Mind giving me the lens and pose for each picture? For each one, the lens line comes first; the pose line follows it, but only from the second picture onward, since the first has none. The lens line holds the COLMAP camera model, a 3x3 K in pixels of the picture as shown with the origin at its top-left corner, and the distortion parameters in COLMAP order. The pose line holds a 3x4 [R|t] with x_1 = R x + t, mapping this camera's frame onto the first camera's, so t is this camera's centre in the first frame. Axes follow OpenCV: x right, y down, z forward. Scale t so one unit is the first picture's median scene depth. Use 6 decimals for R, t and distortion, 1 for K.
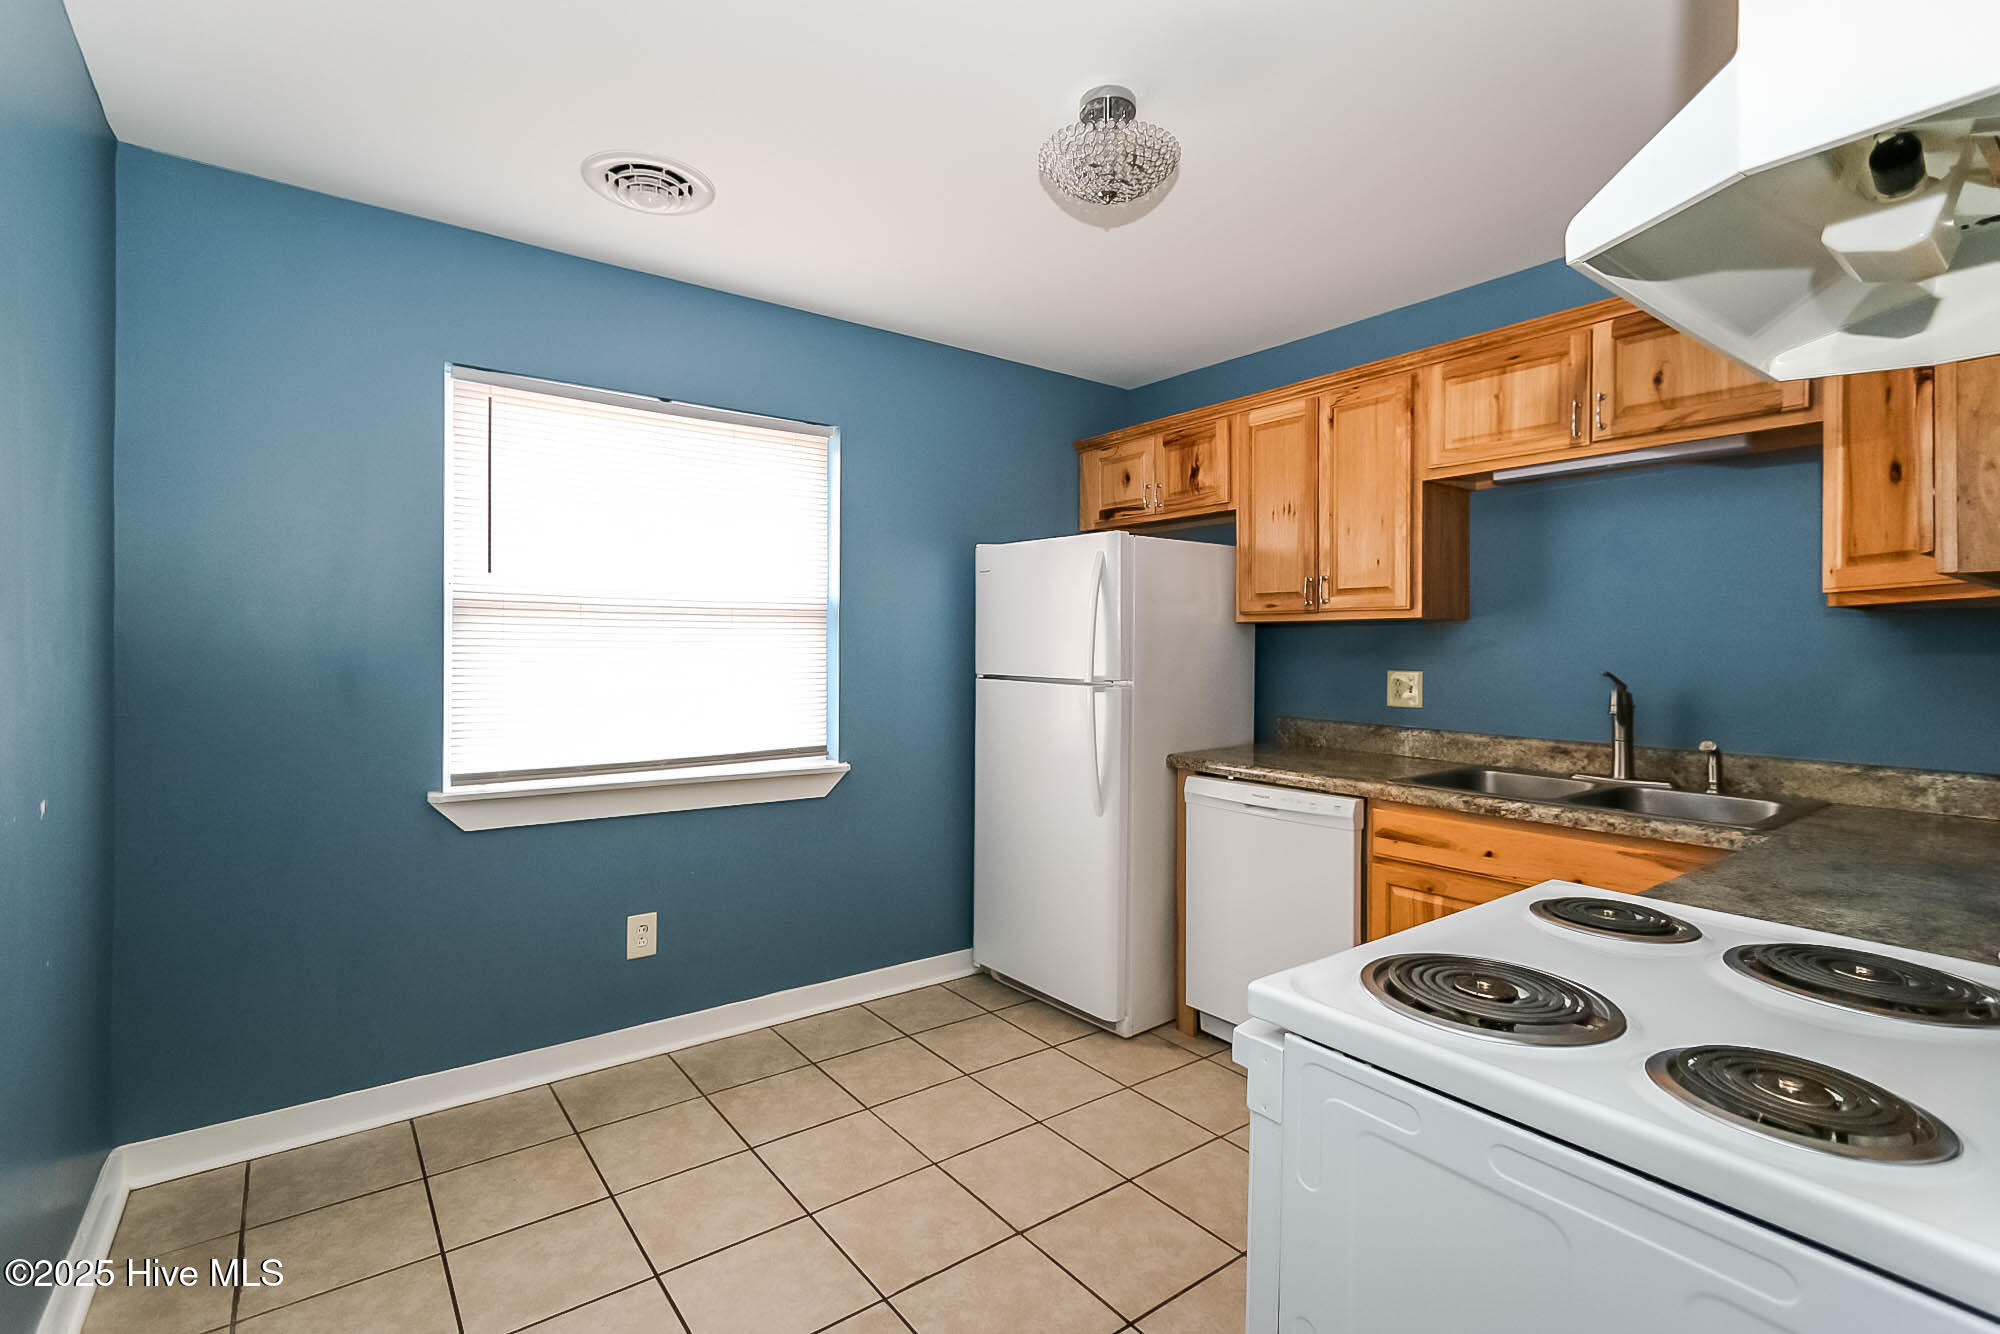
lens RADIAL K [[929.0, 0, 1002.6], [0, 929.0, 653.8], [0, 0, 1]] dist [-0.000782, 0.000604]
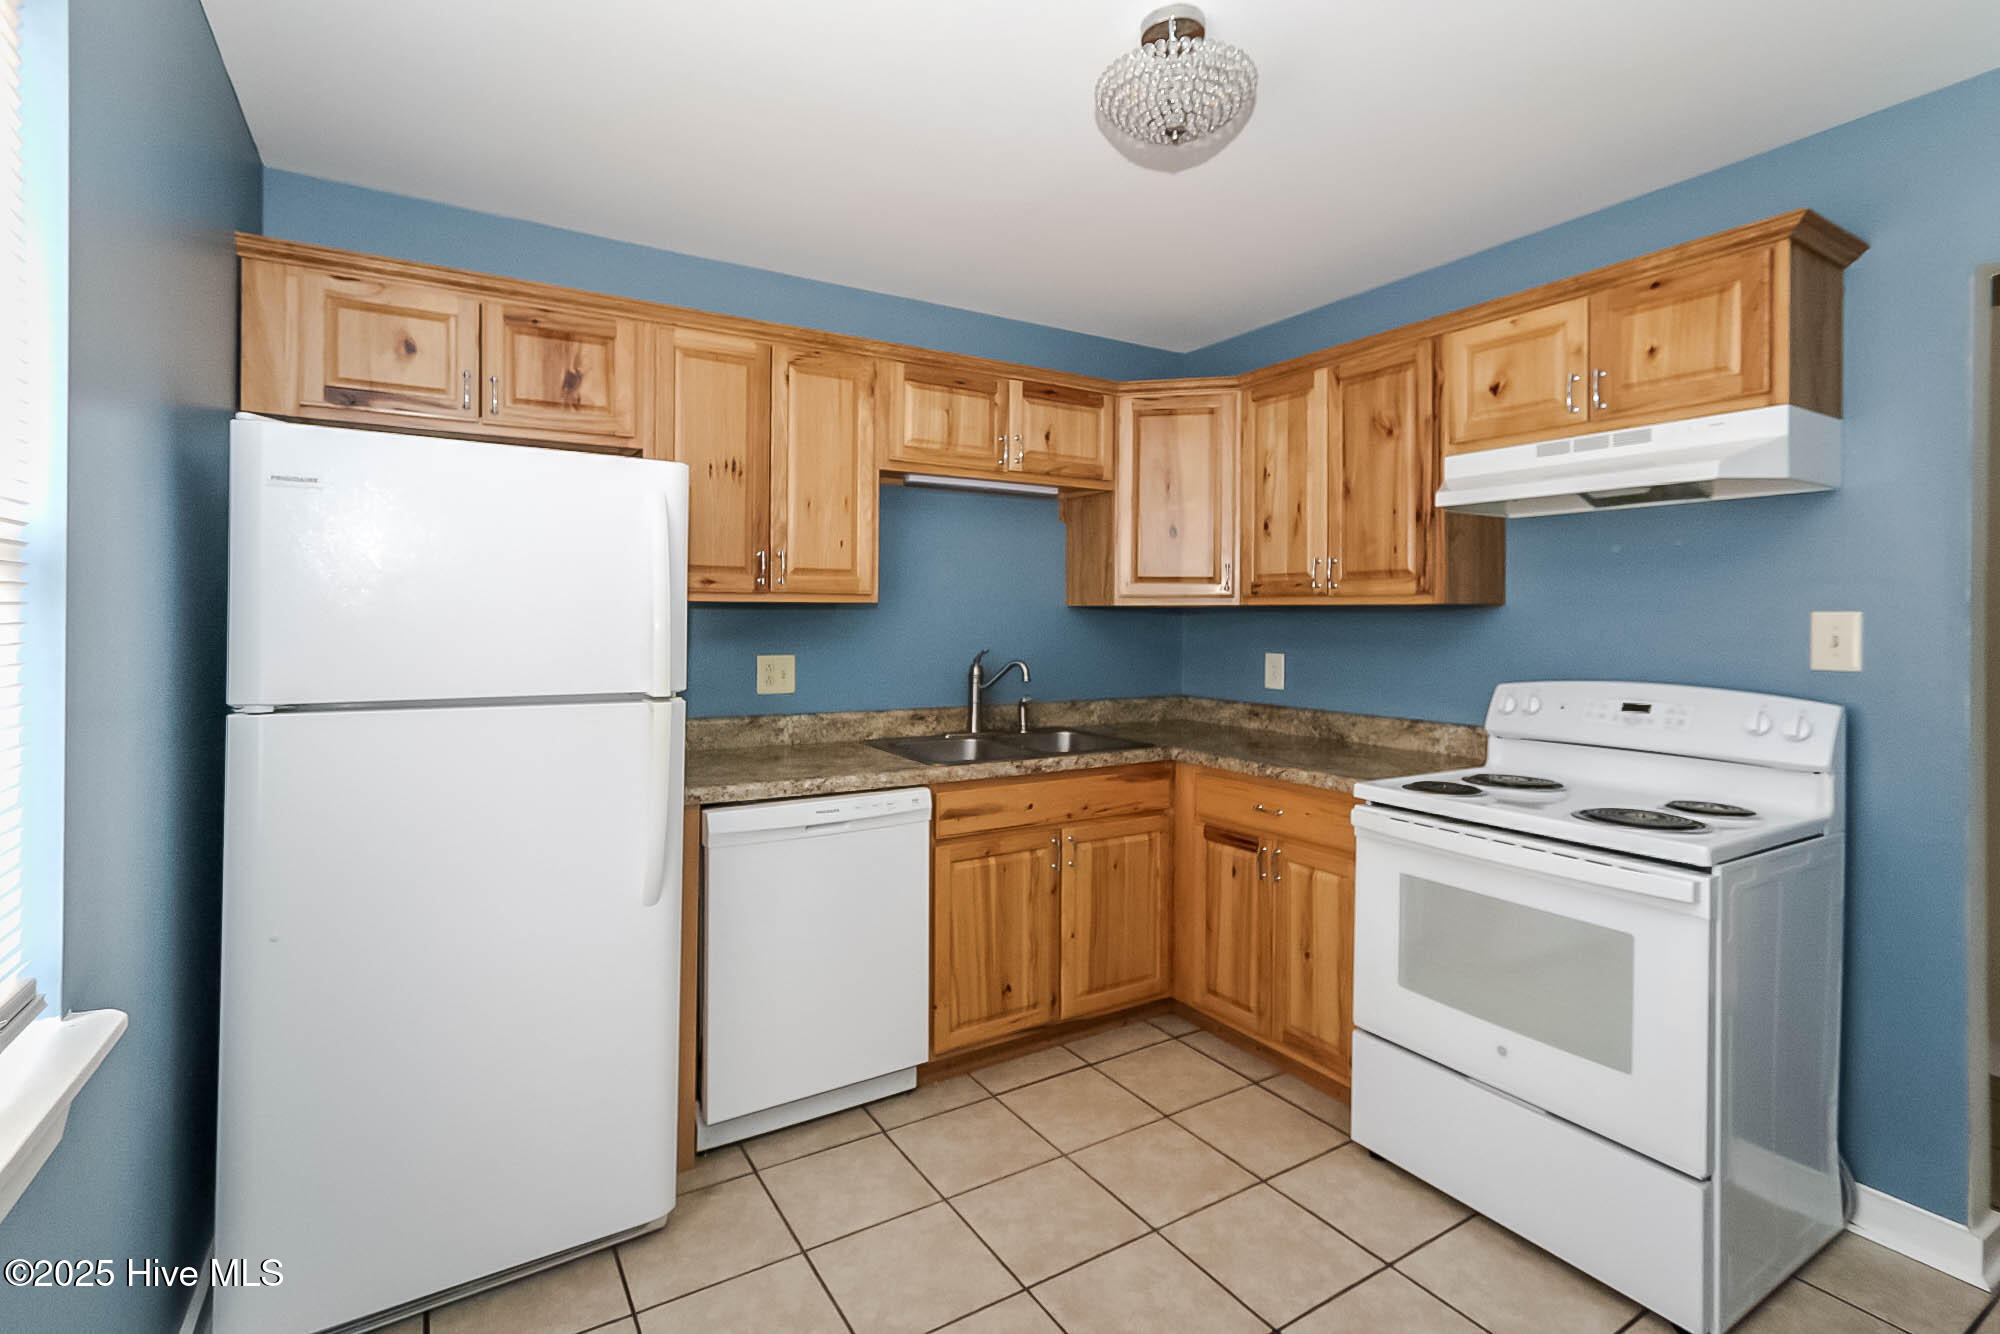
lens RADIAL K [[935.1, 0, 1002.0], [0, 935.1, 618.7], [0, 0, 1]] dist [-0.000983, 0.000125]
pose [[0.095892, -0.006766, 0.995369, -0.565090], [0.001345, 0.999977, 0.006667, -0.028512], [-0.995391, 0.000699, 0.095899, 0.771118]]
